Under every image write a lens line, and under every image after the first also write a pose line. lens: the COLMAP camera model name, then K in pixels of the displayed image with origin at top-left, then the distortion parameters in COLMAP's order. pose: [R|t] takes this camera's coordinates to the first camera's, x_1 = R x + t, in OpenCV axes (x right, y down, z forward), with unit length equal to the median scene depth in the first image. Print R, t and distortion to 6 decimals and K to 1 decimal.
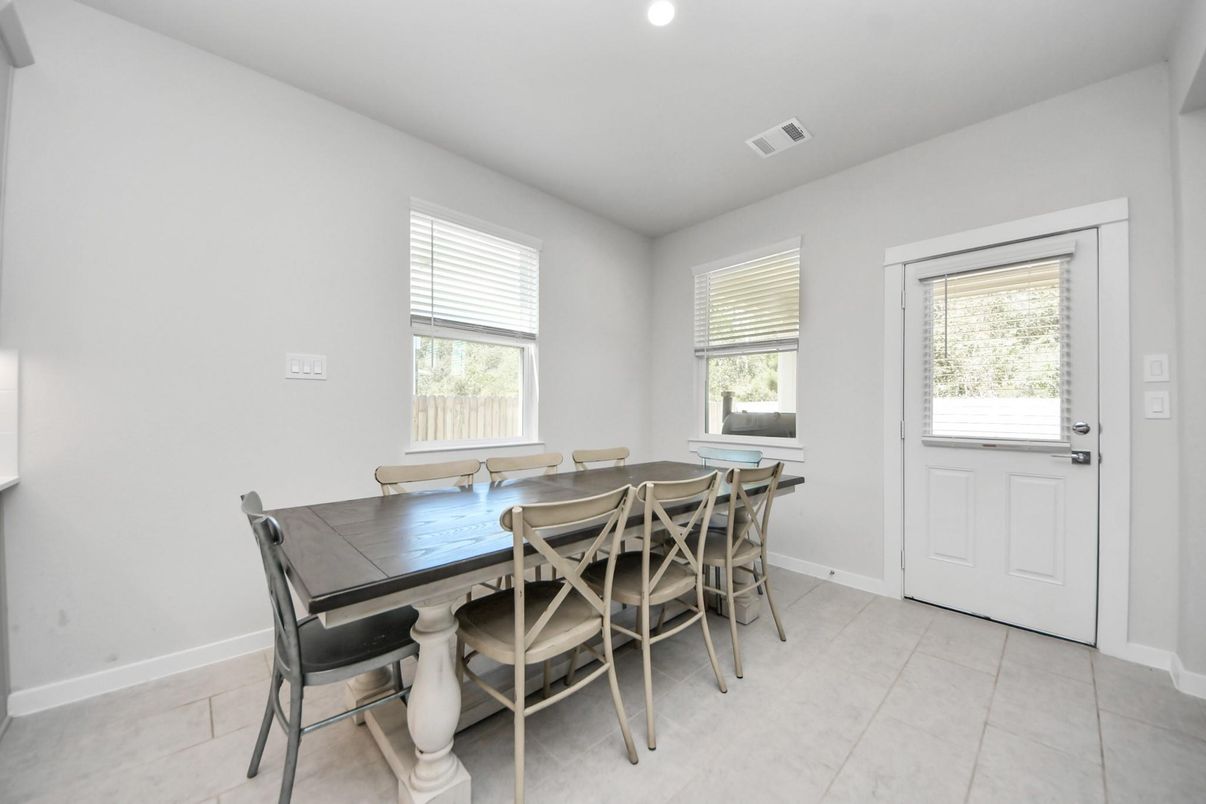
lens RADIAL K [[435.5, 0, 602.0], [0, 435.5, 410.9], [0, 0, 1]] dist [0.000288, -0.010198]
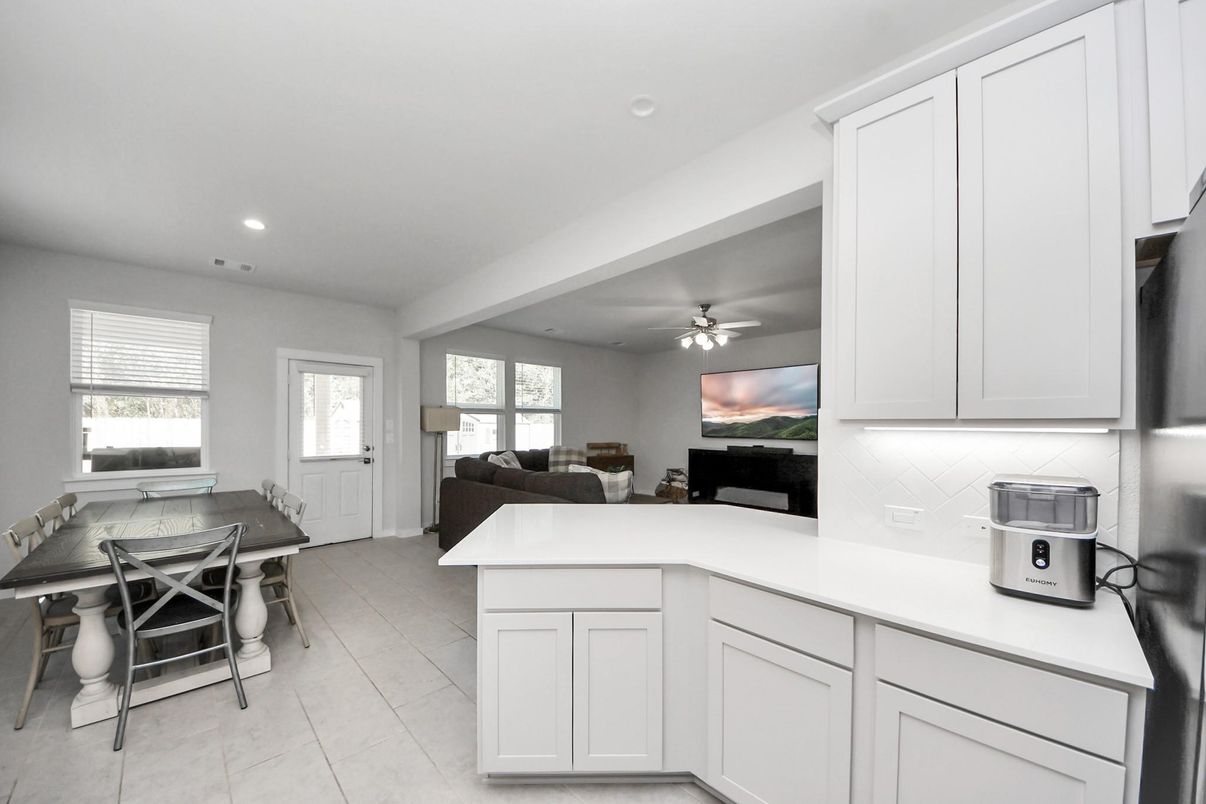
lens RADIAL K [[435.5, 0, 602.0], [0, 435.5, 410.9], [0, 0, 1]] dist [0.000288, -0.010198]
pose [[-0.011980, 0.017618, 0.999773, -1.205375], [-0.000477, 0.999845, -0.017625, -0.115183], [-0.999928, -0.000688, -0.011970, -0.265720]]
